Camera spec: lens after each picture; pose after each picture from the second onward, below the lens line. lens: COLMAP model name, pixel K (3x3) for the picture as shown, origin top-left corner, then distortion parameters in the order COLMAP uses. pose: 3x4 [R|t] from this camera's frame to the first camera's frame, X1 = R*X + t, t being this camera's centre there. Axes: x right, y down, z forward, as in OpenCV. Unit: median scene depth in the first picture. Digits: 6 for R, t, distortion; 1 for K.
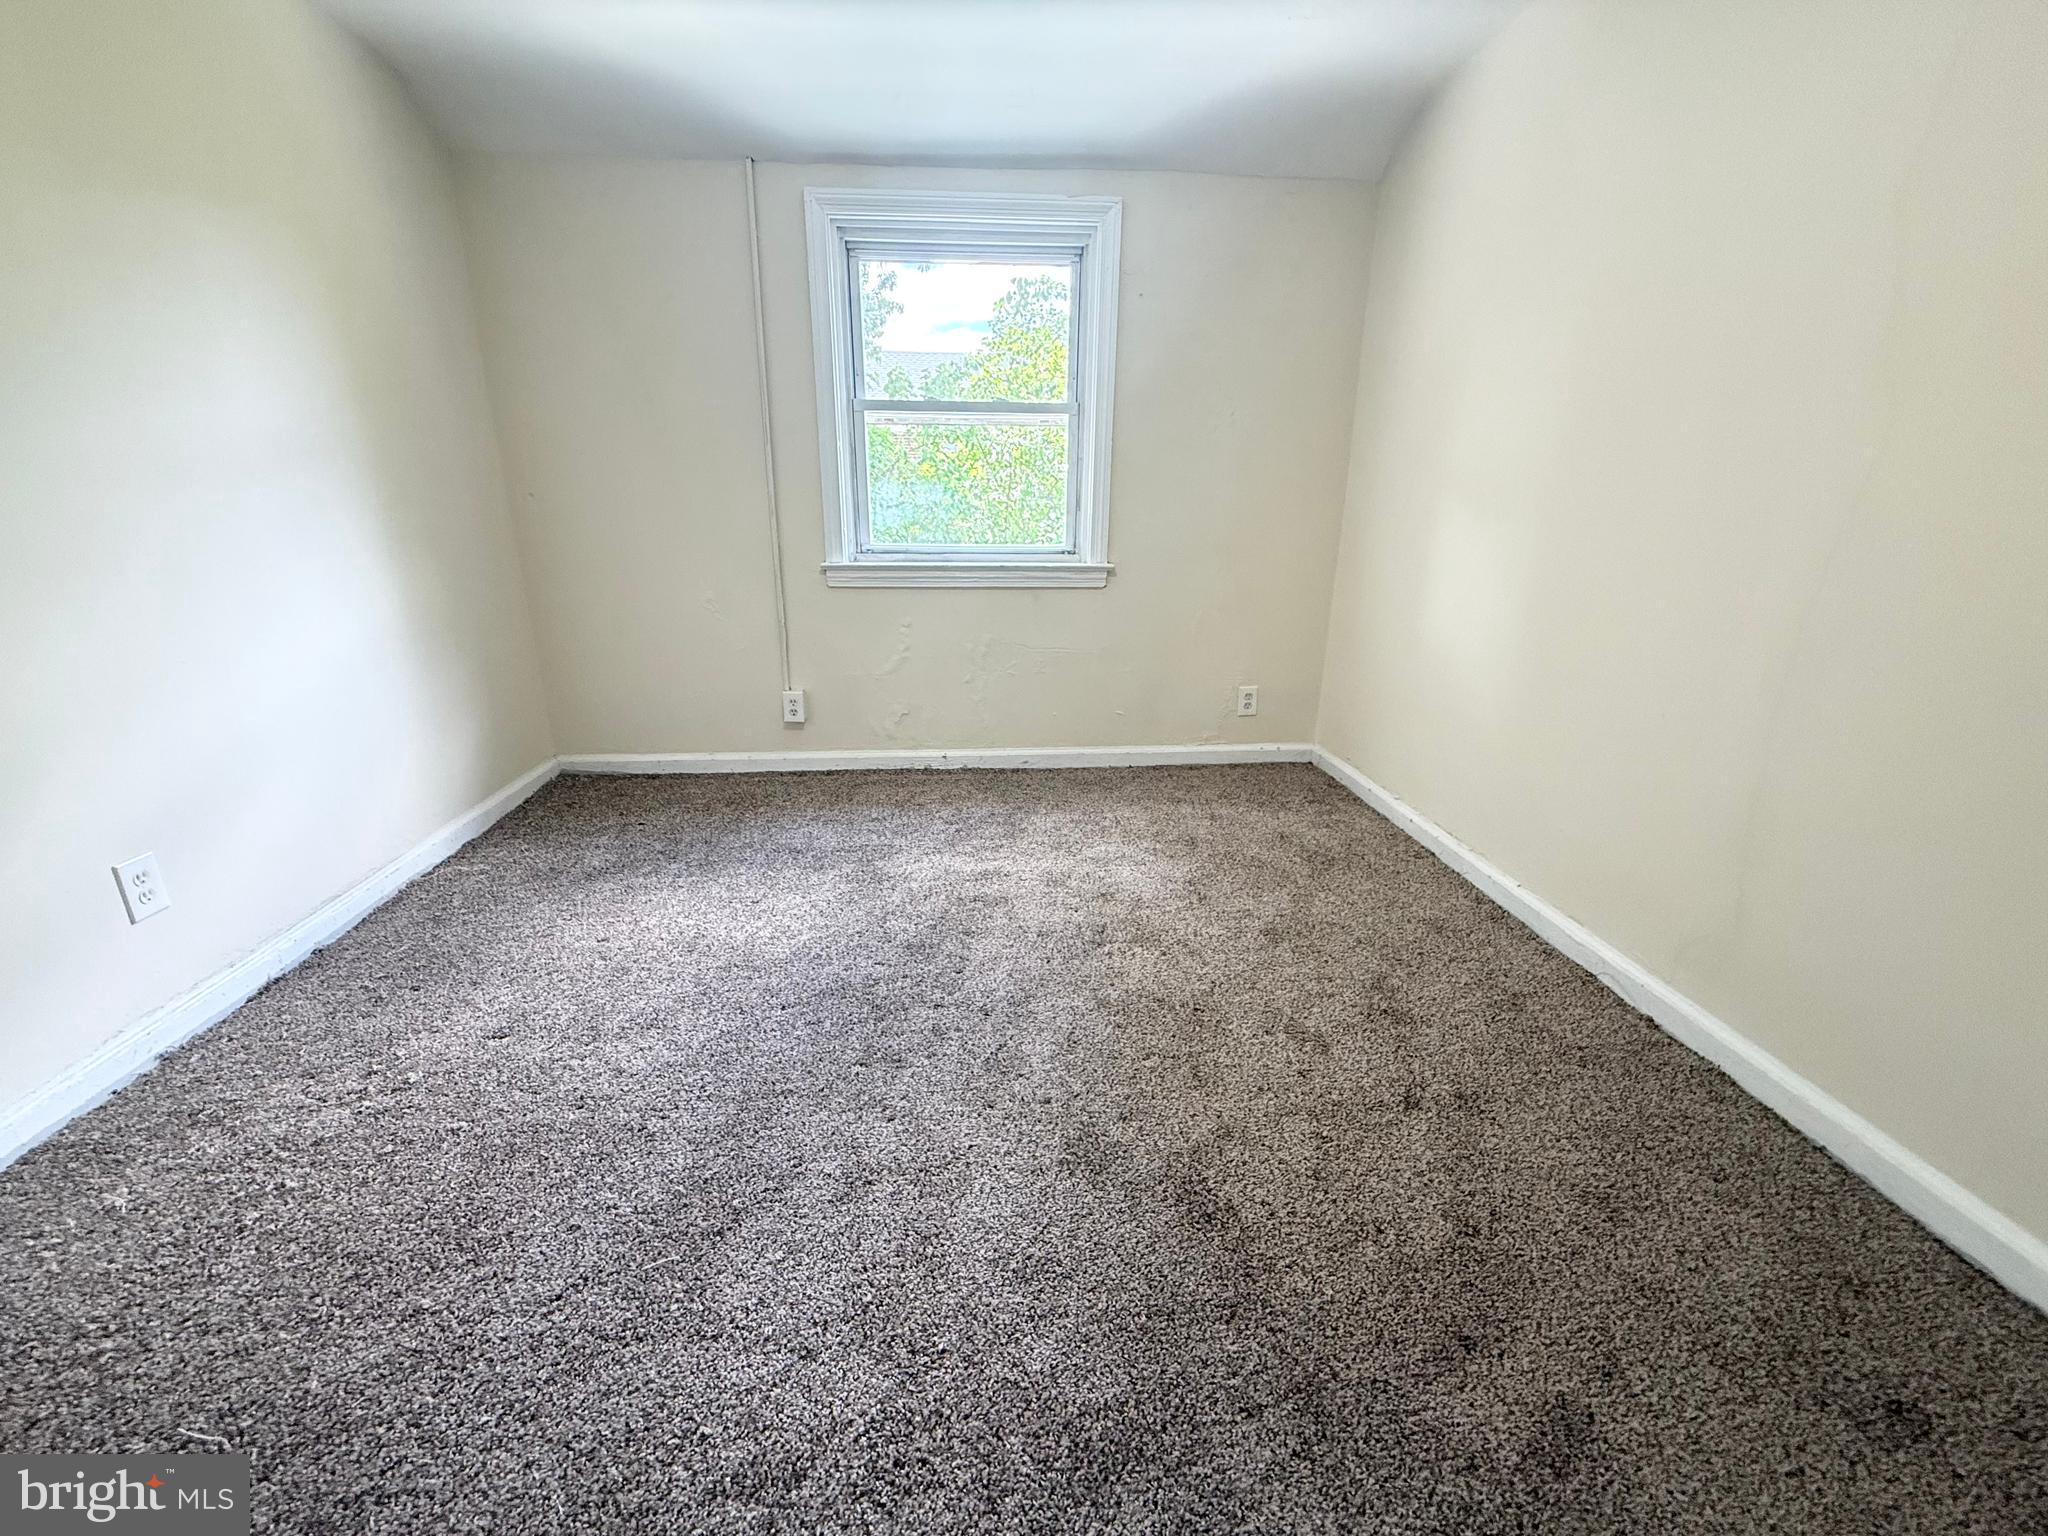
lens RADIAL K [[817.3, 0, 1016.4], [0, 817.3, 766.6], [0, 0, 1]] dist [0.000350, 0.000357]
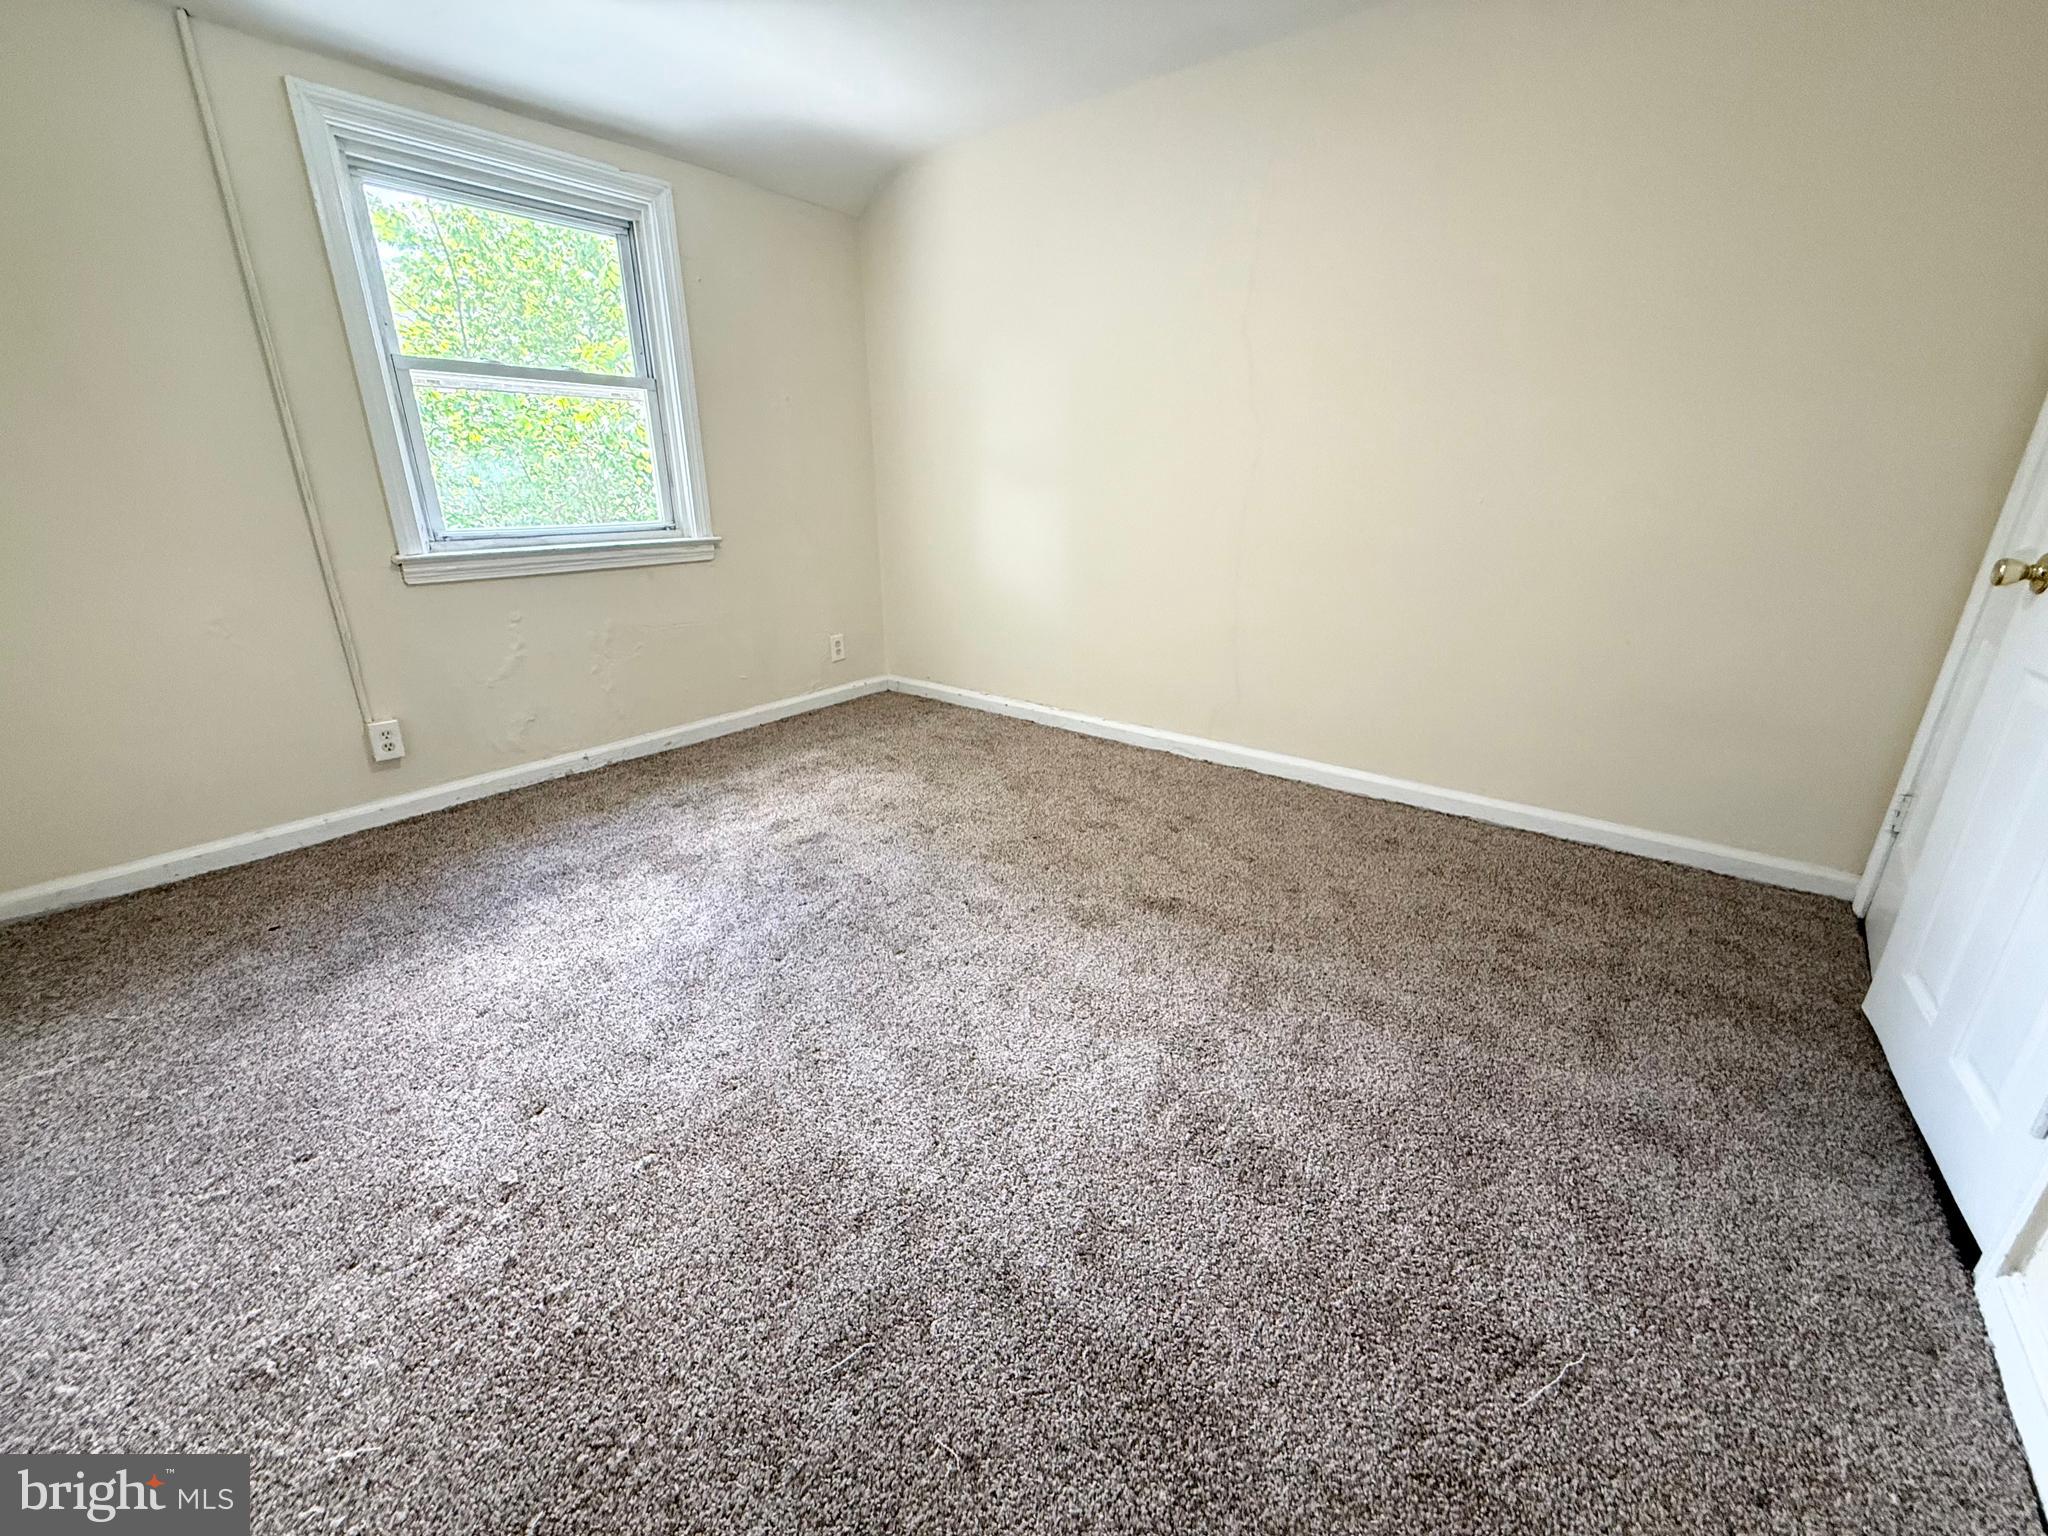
lens RADIAL K [[817.3, 0, 1016.4], [0, 817.3, 766.6], [0, 0, 1]] dist [0.000350, 0.000357]
pose [[0.673699, -0.256023, 0.693240, -0.430019], [0.236697, 0.963408, 0.125775, -0.003465], [-0.700074, 0.079353, 0.709647, 0.005939]]
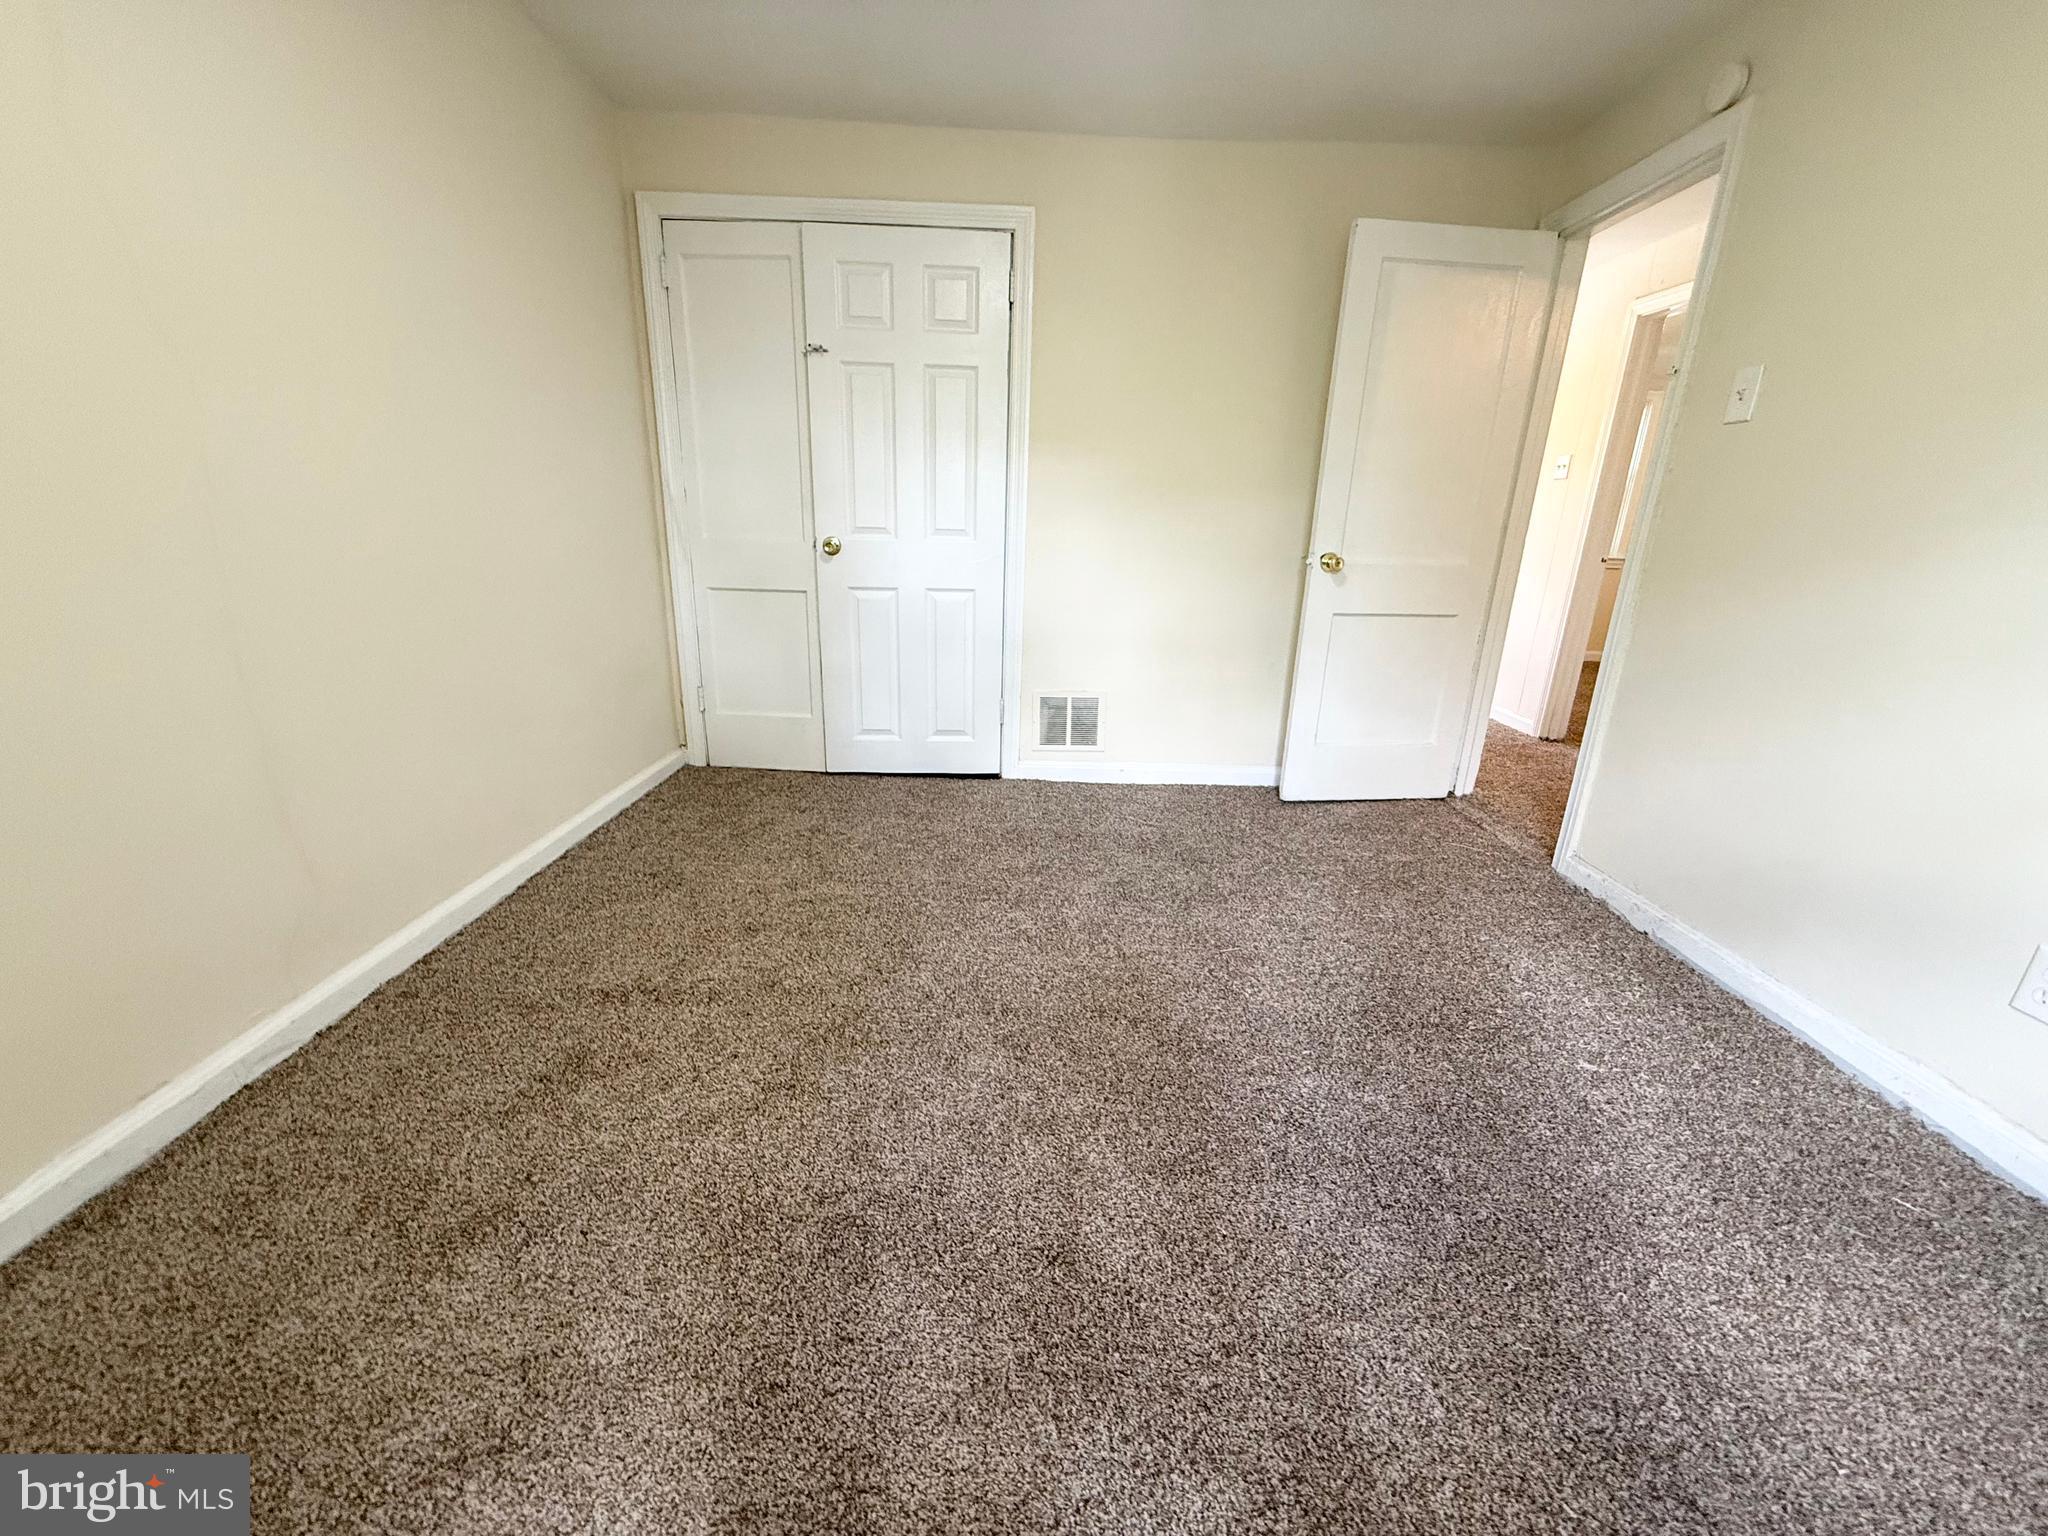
lens RADIAL K [[817.3, 0, 1016.4], [0, 817.3, 766.6], [0, 0, 1]] dist [0.000350, 0.000357]
pose [[-0.995203, -0.062515, 0.075257, -0.043206], [-0.006949, 0.812447, 0.582994, -0.279669], [-0.097588, 0.579674, -0.808983, 0.848629]]
